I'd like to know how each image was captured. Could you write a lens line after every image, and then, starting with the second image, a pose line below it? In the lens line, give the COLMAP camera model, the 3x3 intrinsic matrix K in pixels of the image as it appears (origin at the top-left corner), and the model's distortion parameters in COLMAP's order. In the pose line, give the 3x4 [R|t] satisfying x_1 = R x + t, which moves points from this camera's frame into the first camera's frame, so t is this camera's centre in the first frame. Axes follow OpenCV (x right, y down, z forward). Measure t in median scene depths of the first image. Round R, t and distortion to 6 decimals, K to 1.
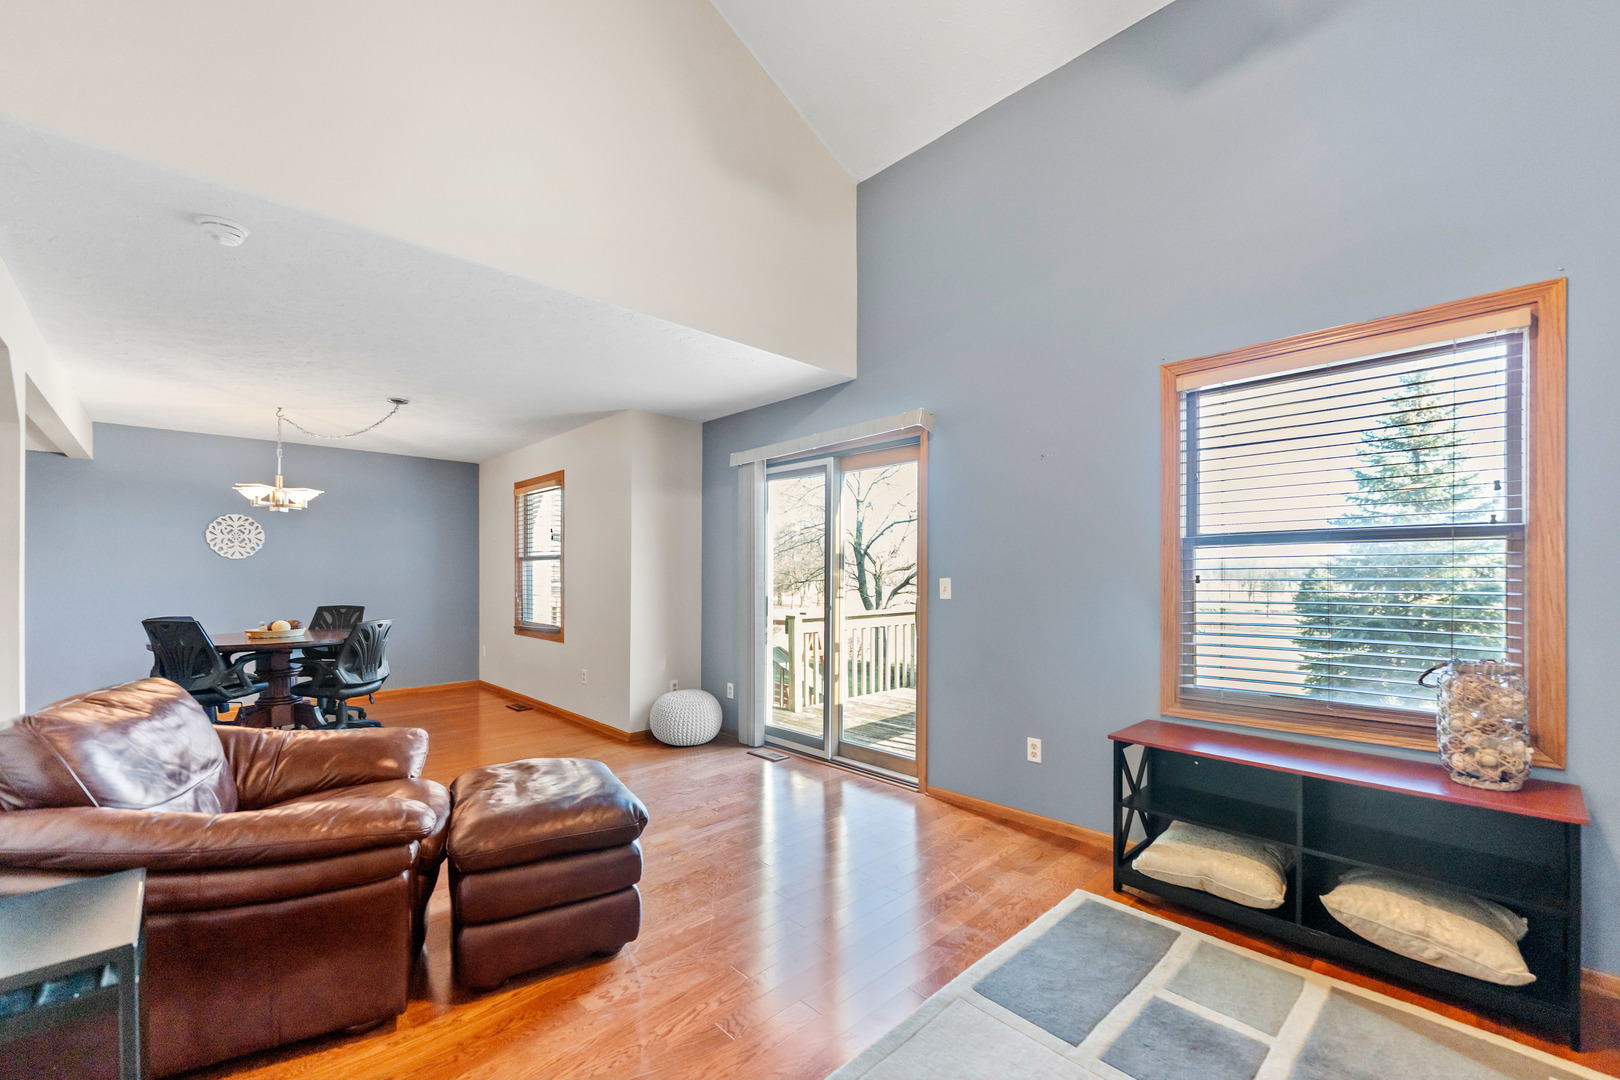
lens RADIAL K [[661.4, 0, 811.2], [0, 661.4, 573.6], [0, 0, 1]] dist [-0.004747, -0.000194]
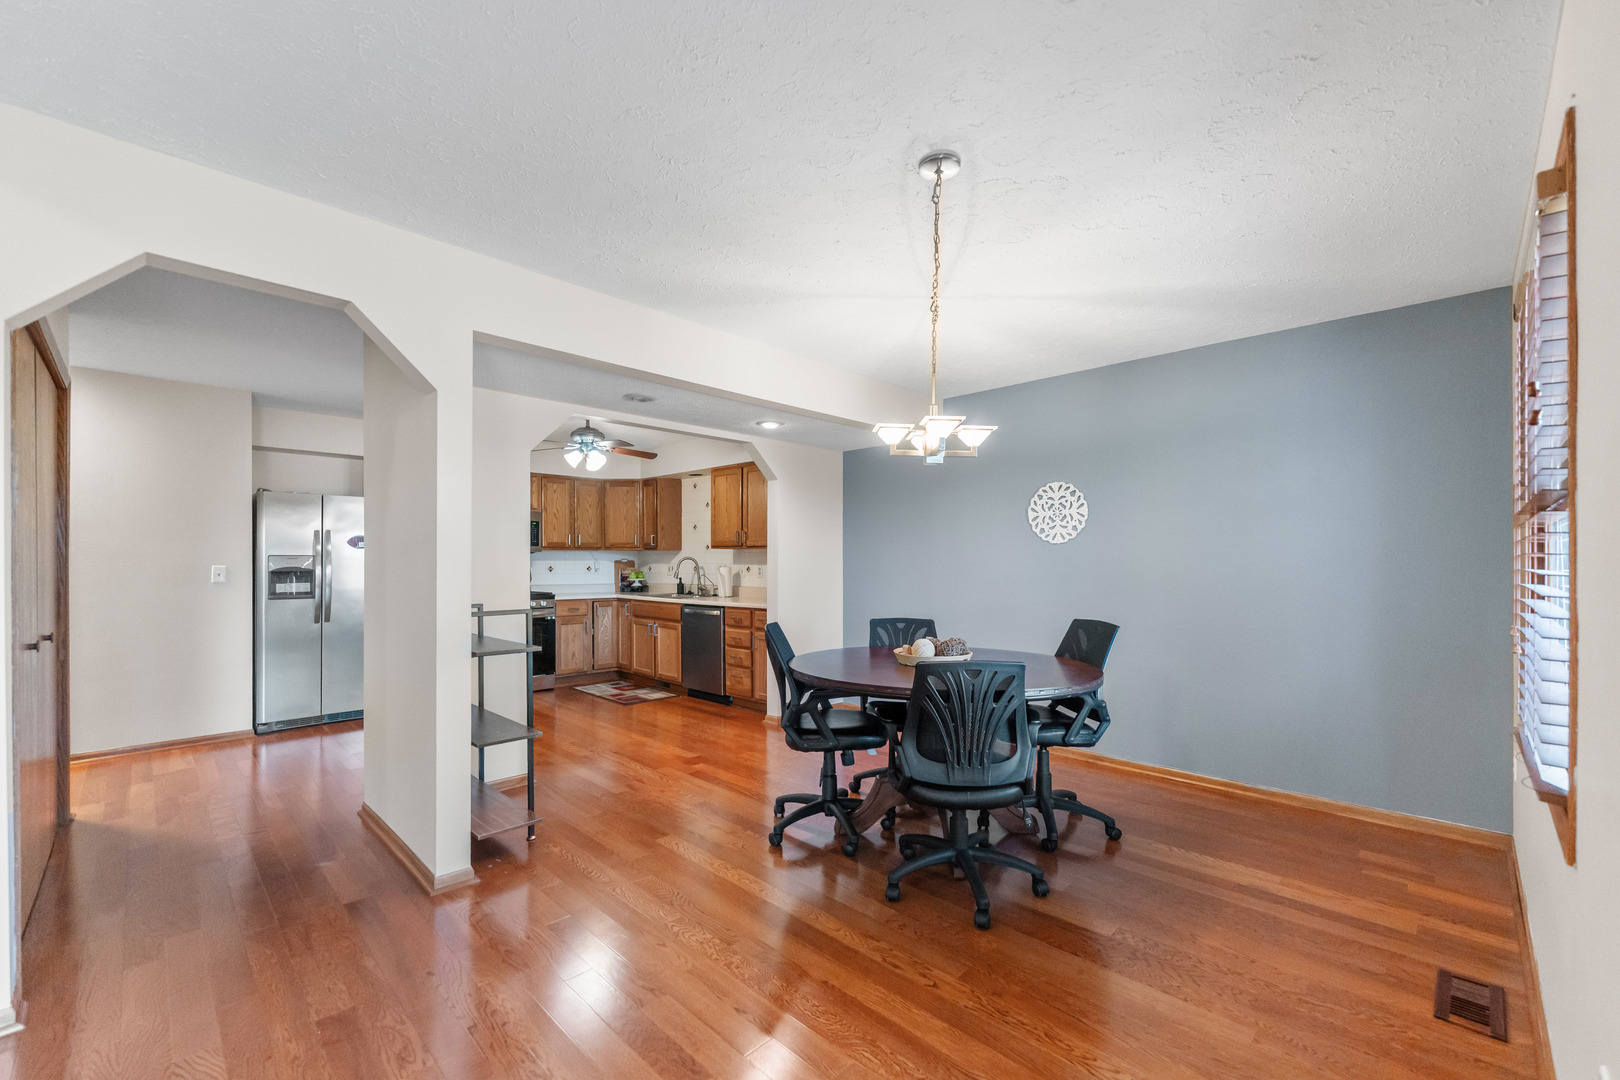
lens RADIAL K [[665.1, 0, 816.2], [0, 665.1, 560.6], [0, 0, 1]] dist [-0.000155, -0.000027]
pose [[0.030976, -0.004852, -0.999508, -0.202829], [-0.001827, 0.999986, -0.004910, 0.000880], [0.999518, 0.001978, 0.030966, 0.981655]]
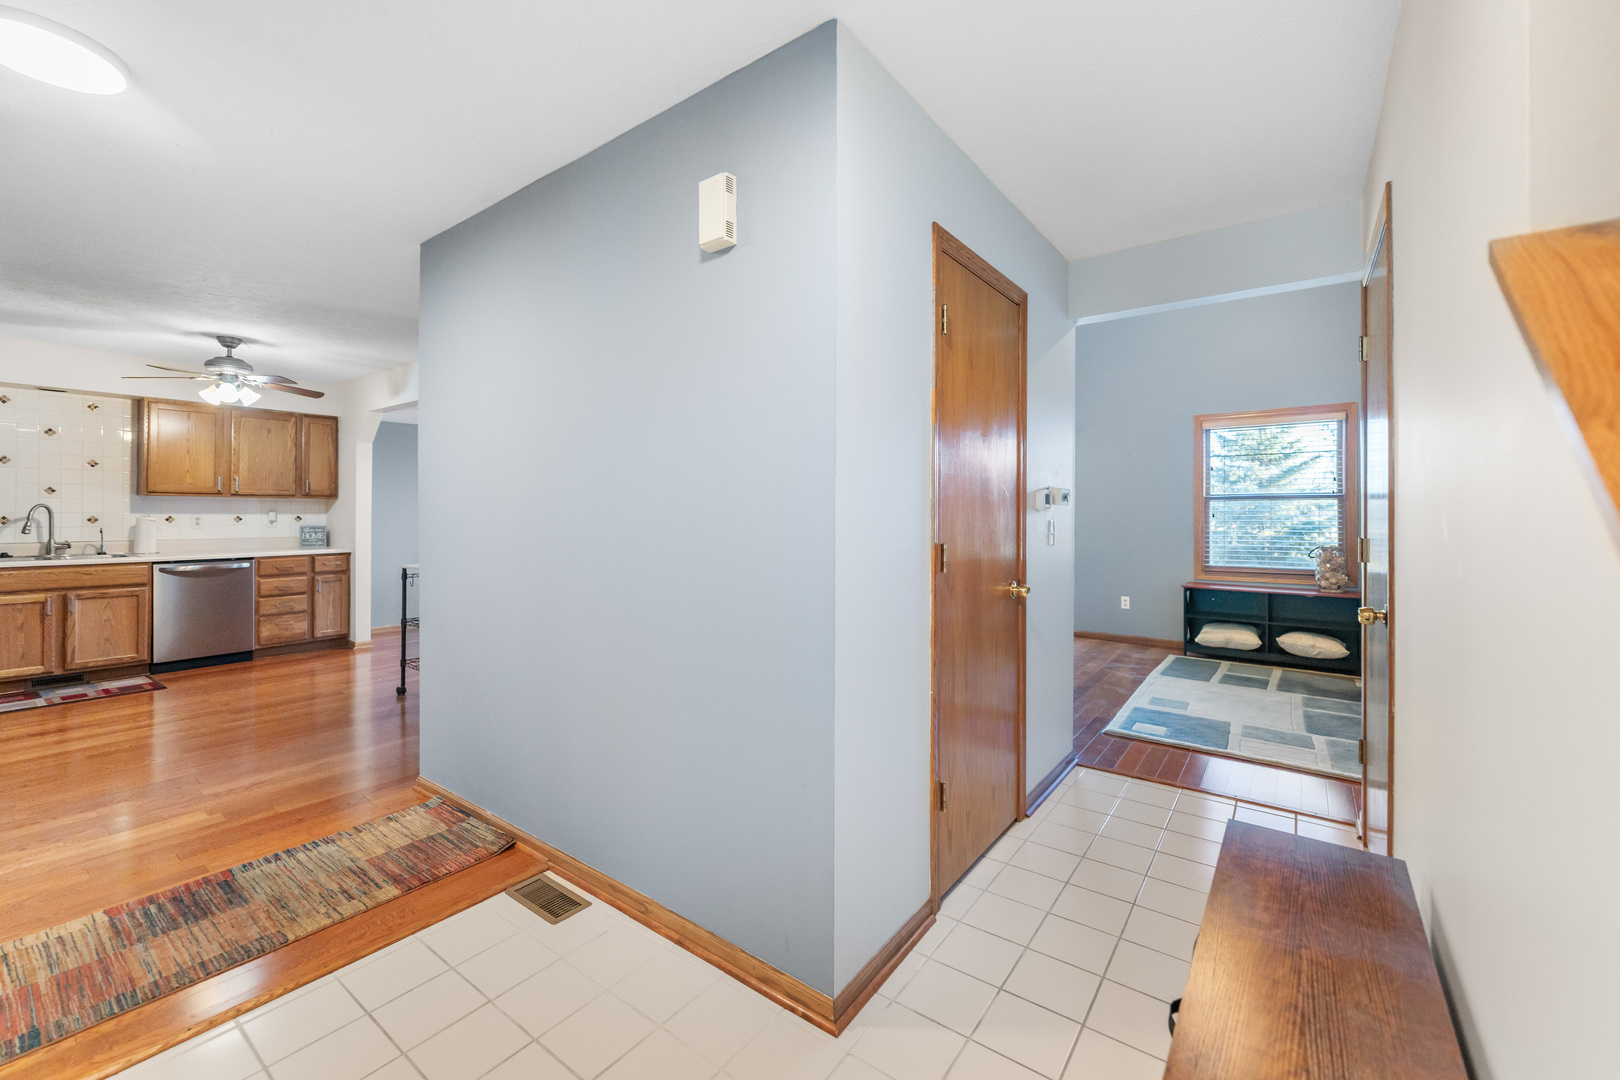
lens RADIAL K [[658.4, 0, 807.0], [0, 658.4, 509.2], [0, 0, 1]] dist [-0.000850, 0.000280]
pose [[0.987151, 0.001488, 0.159782, -0.698662], [-0.000862, 0.999992, -0.003987, -0.002460], [-0.159787, 0.003798, 0.987144, -0.602217]]
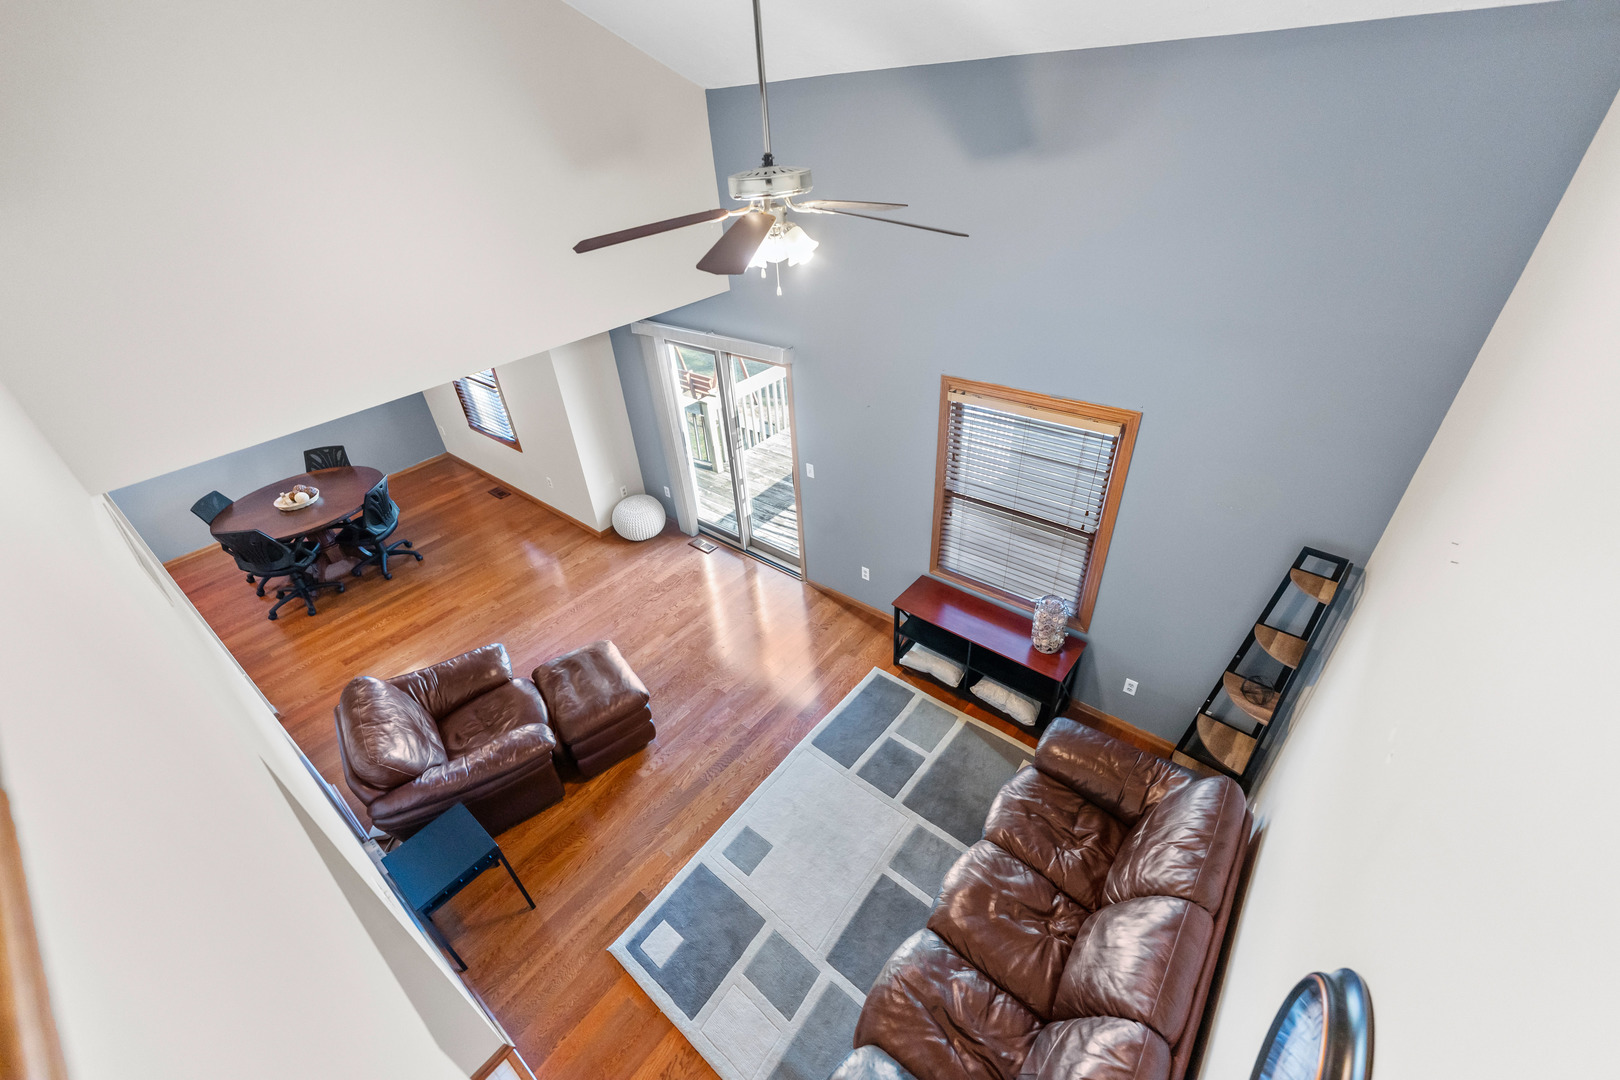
lens RADIAL K [[643.8, 0, 810.0], [0, 643.8, 540.0], [0, 0, 1]] dist [0.000812, 0.000050]
pose [[0.991189, -0.115070, 0.065601, 0.080544], [0.058423, 0.824292, 0.563142, -0.547118], [-0.118875, -0.554348, 0.823752, -0.198595]]
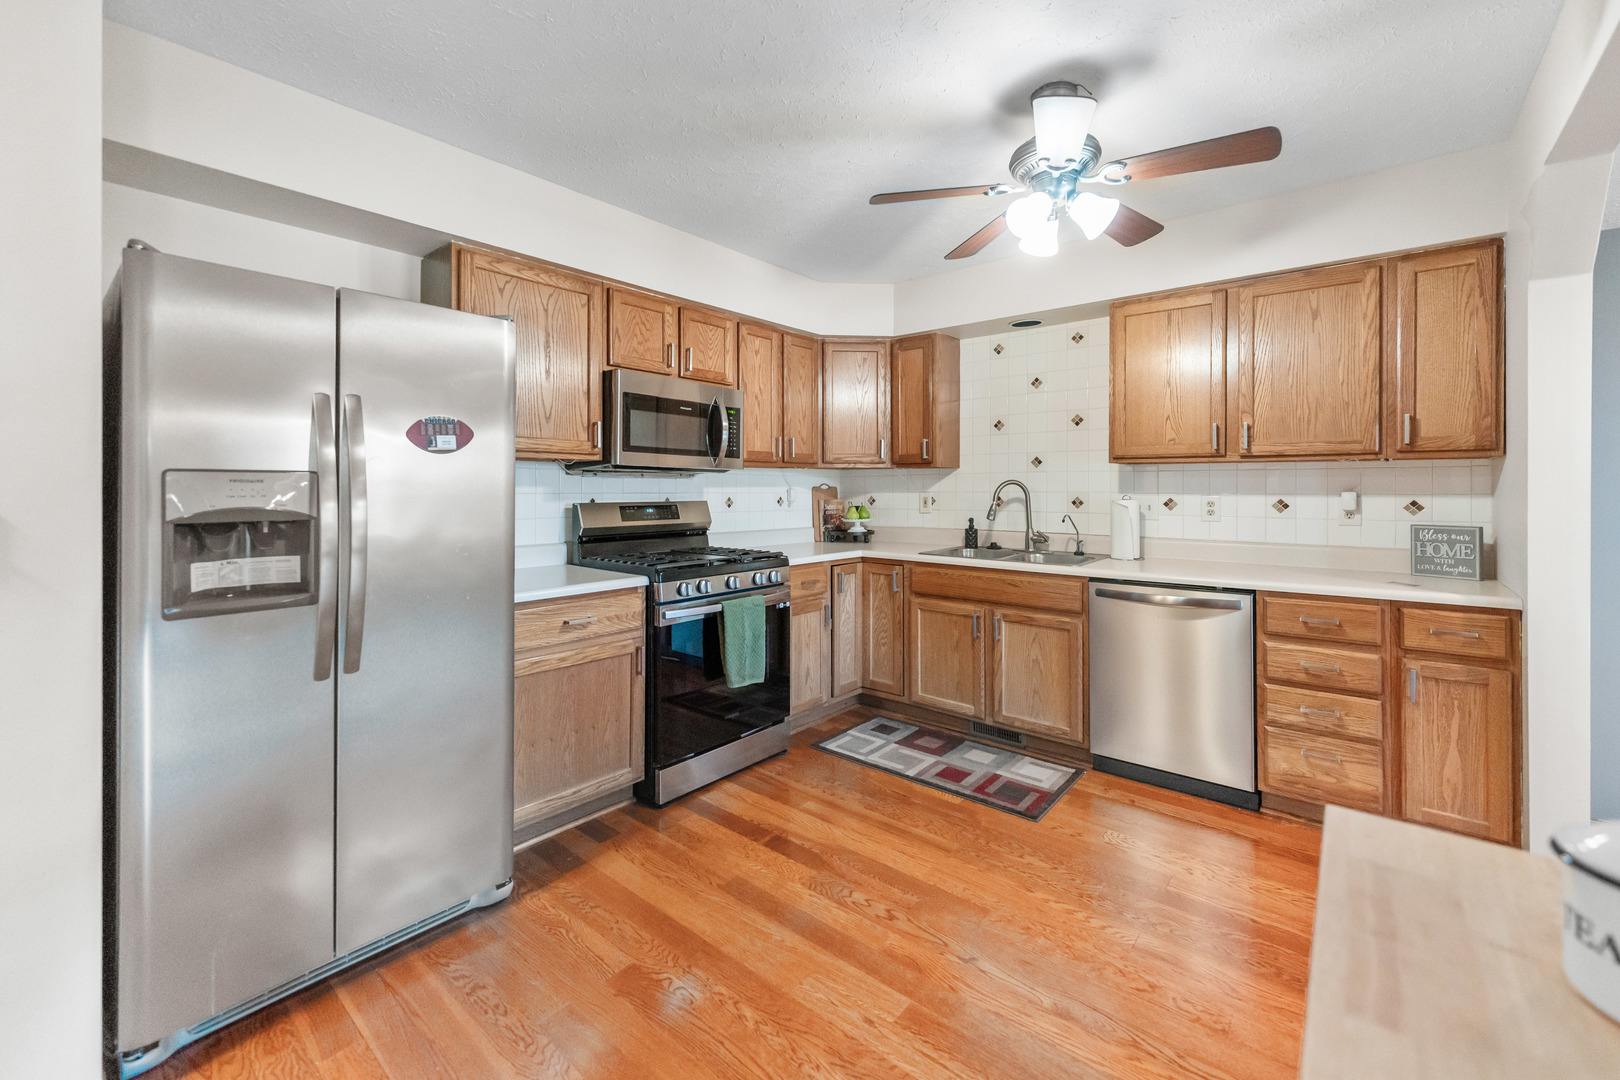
lens RADIAL K [[672.4, 0, 797.0], [0, 672.4, 485.8], [0, 0, 1]] dist [0.010392, -0.000138]
pose [[0.098640, -0.005101, -0.995110, -0.993420], [-0.000785, 0.999986, -0.005204, -0.003132], [0.995123, 0.001294, 0.098635, 0.367025]]
